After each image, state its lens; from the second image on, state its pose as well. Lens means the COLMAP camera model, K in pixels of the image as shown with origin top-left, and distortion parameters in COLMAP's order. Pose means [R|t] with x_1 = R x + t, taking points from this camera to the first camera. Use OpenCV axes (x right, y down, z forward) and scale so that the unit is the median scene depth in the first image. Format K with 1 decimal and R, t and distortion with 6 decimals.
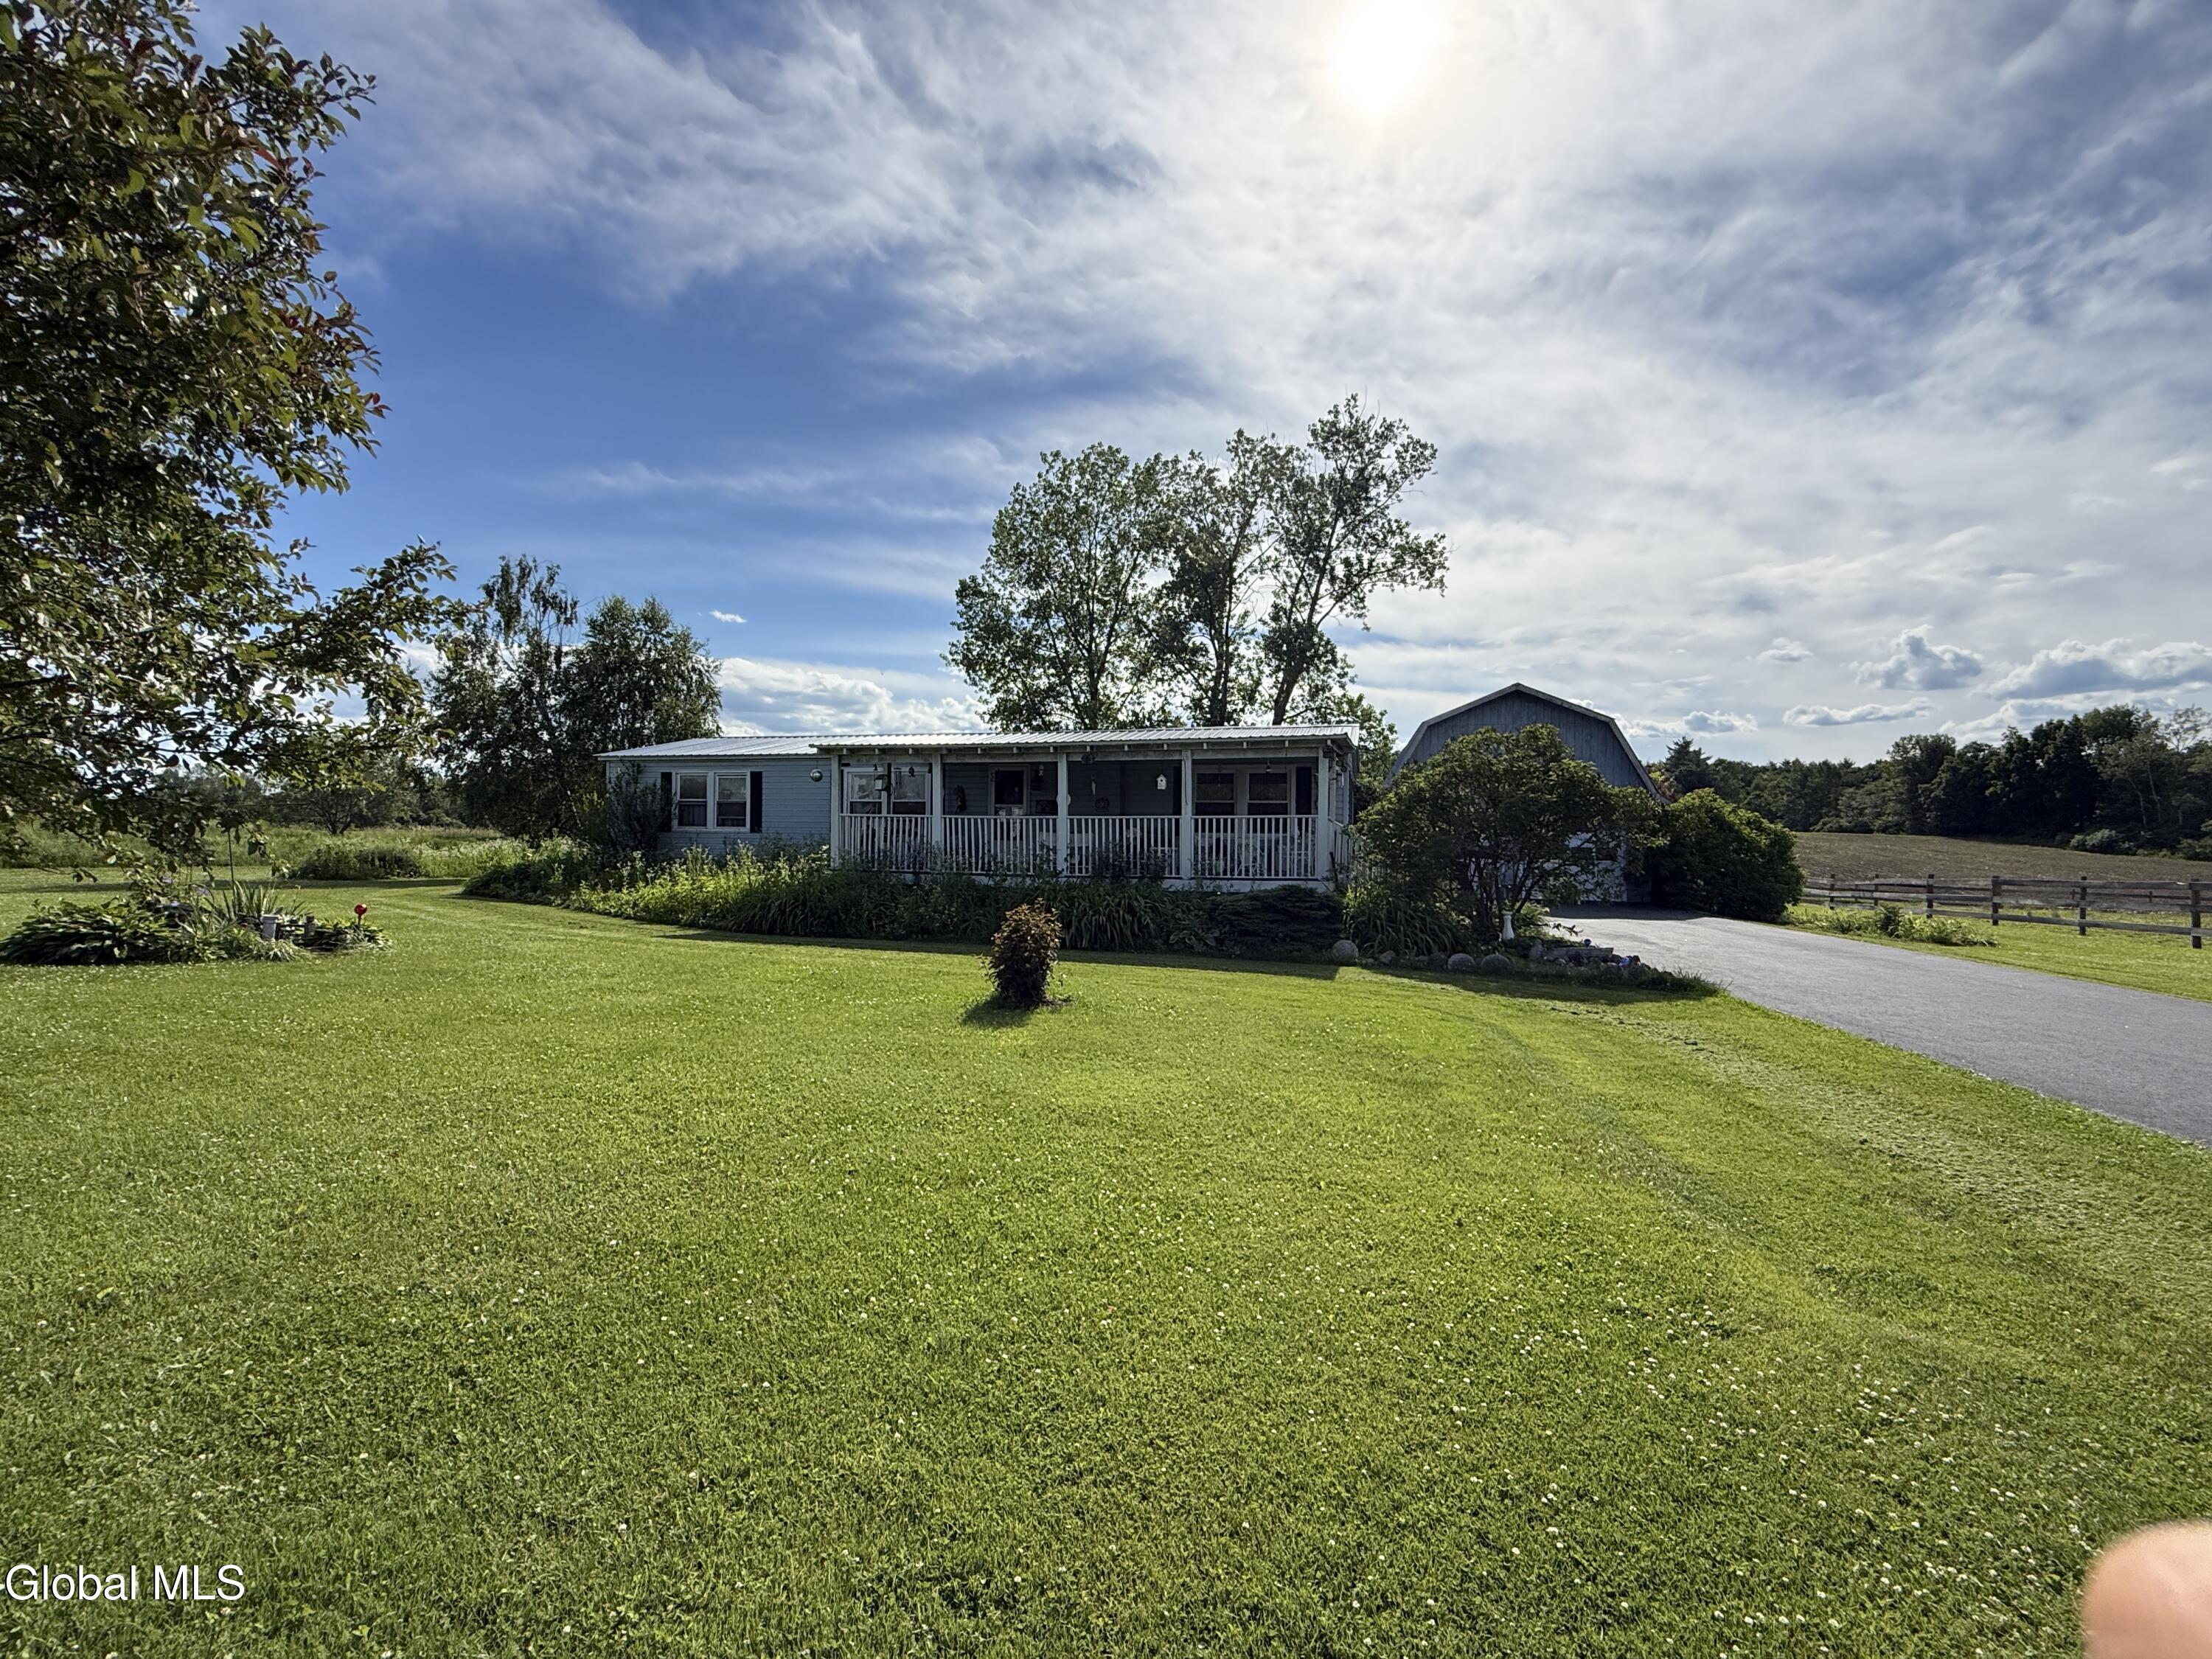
lens RADIAL K [[966.3, 0, 1092.9], [0, 966.3, 865.9], [0, 0, 1]] dist [0.009364, -0.005452]
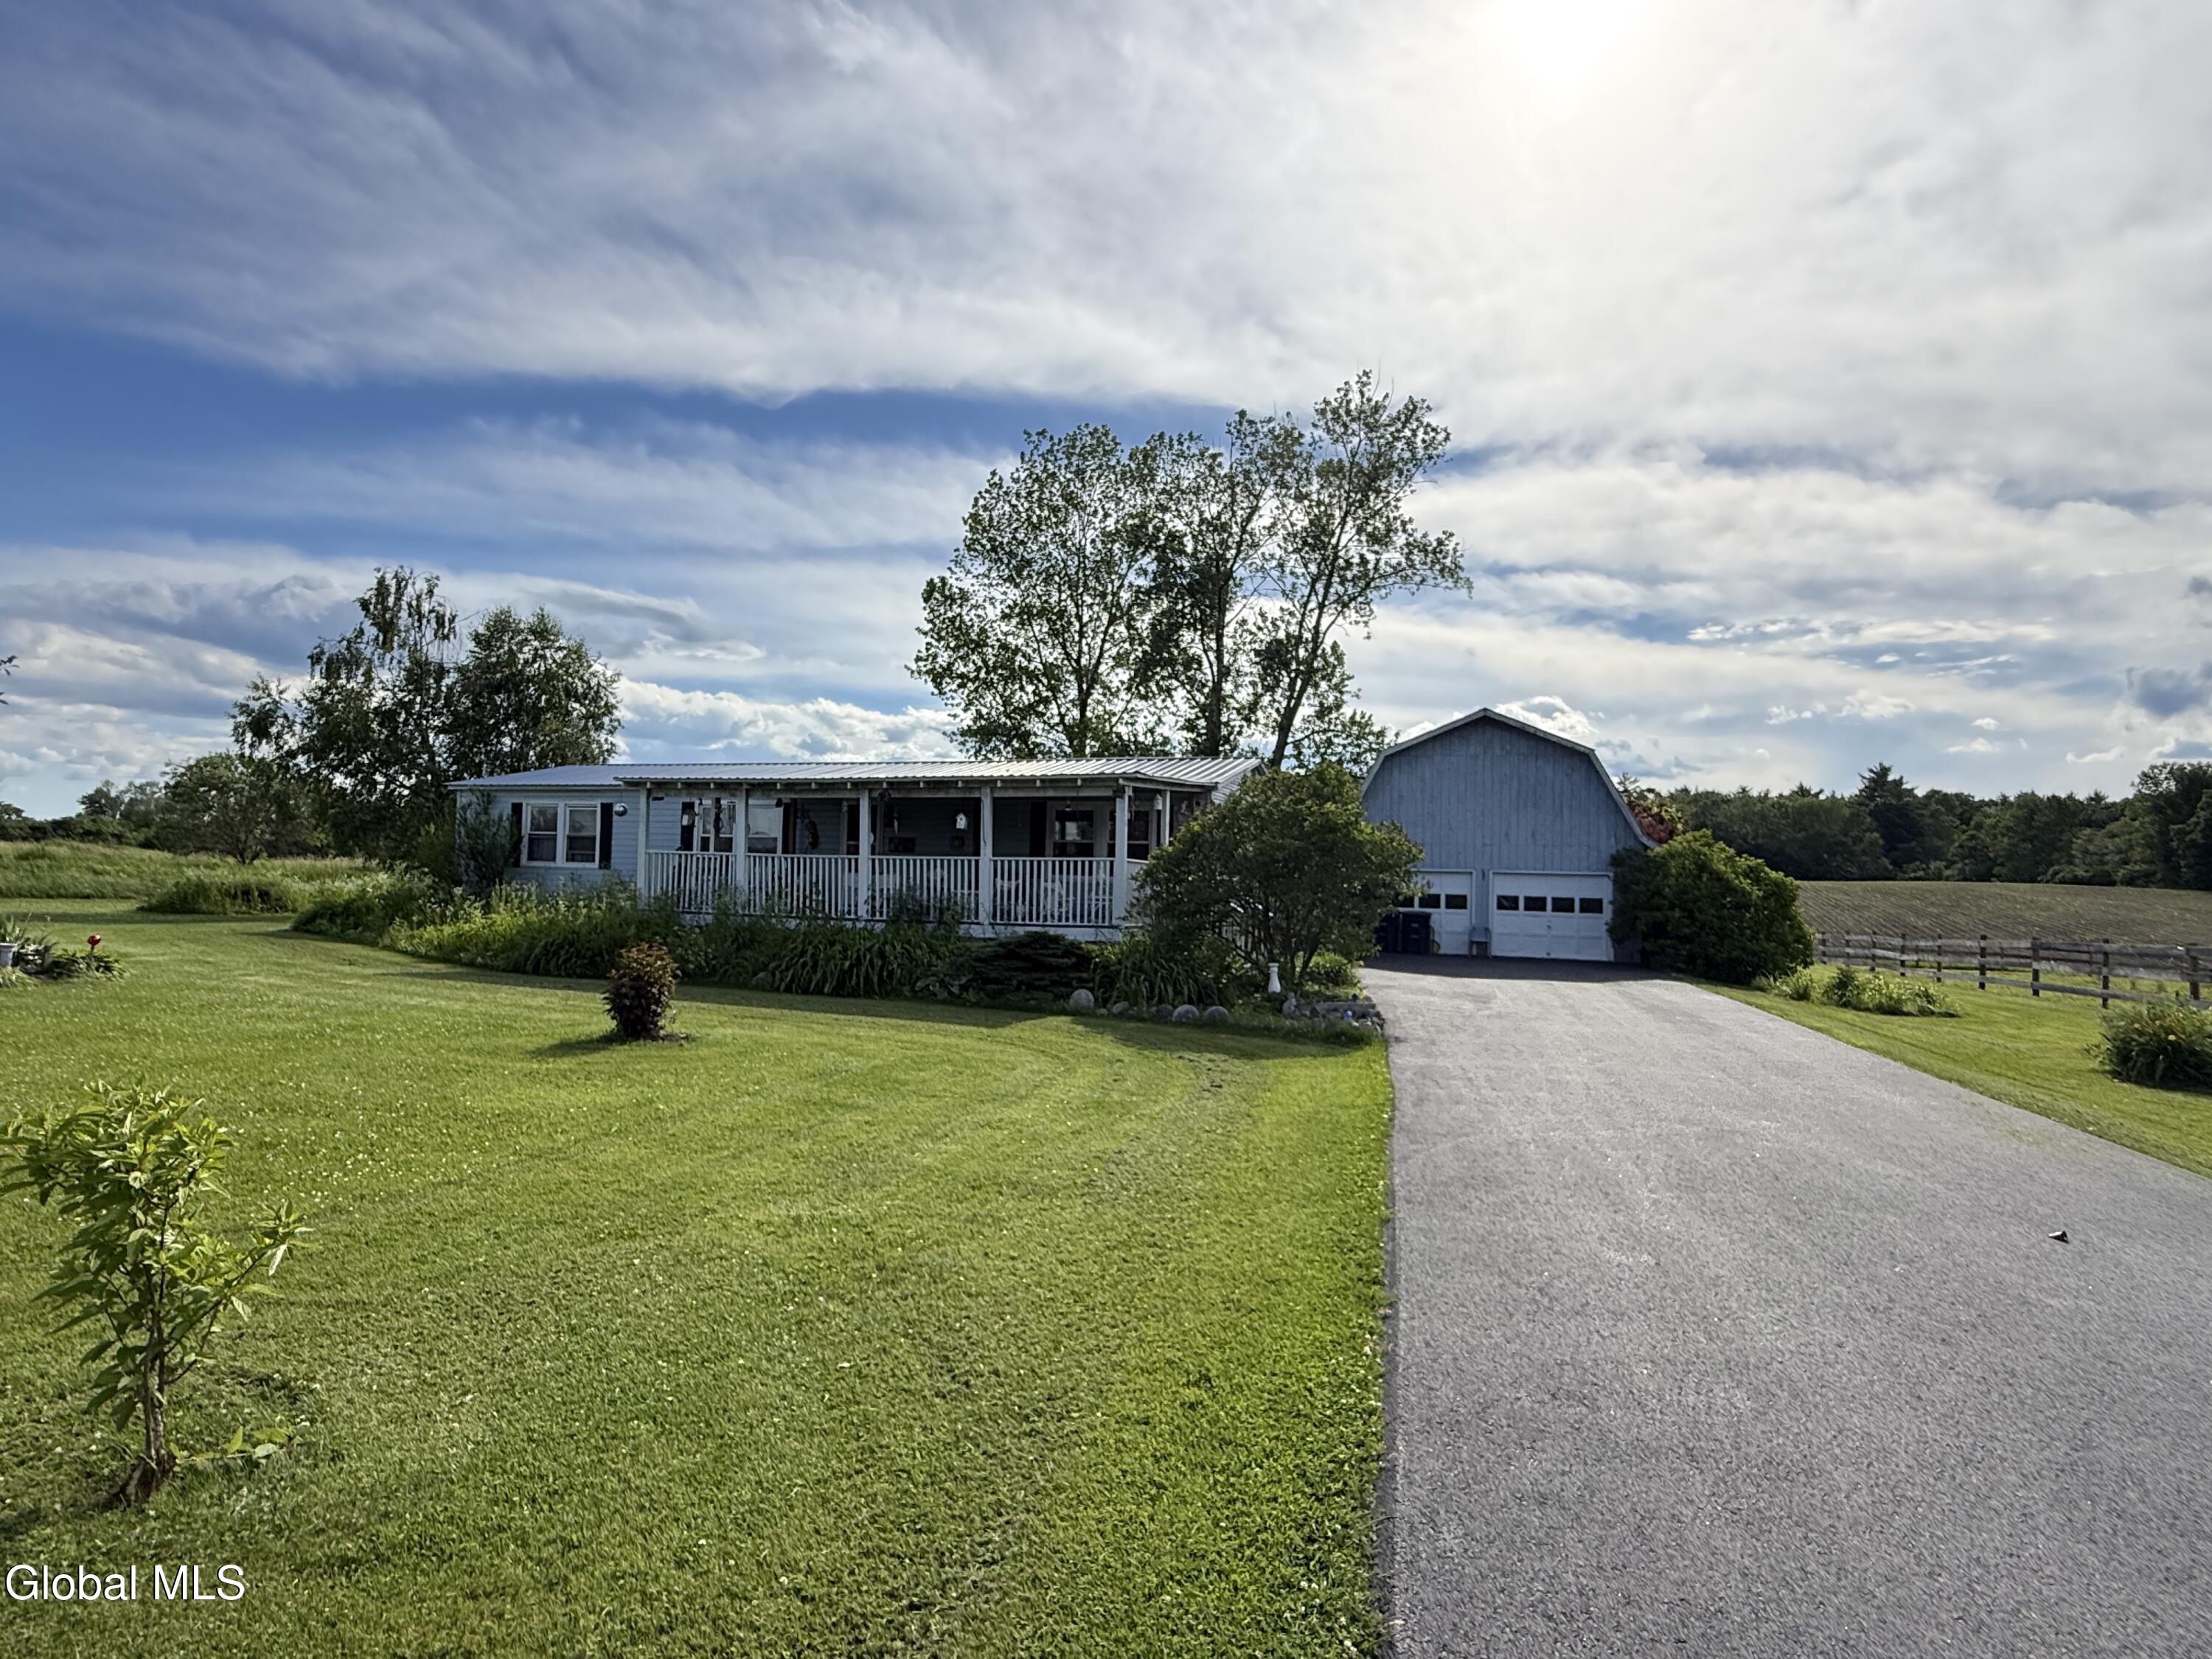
lens RADIAL K [[1188.5, 0, 1106.5], [0, 1188.5, 875.7], [0, 0, 1]] dist [0.008918, 0.001519]
pose [[0.997796, 0.012904, -0.065094, 0.155648], [-0.014888, 0.999436, -0.030098, -0.000478], [0.064669, 0.031001, 0.997425, -0.081180]]
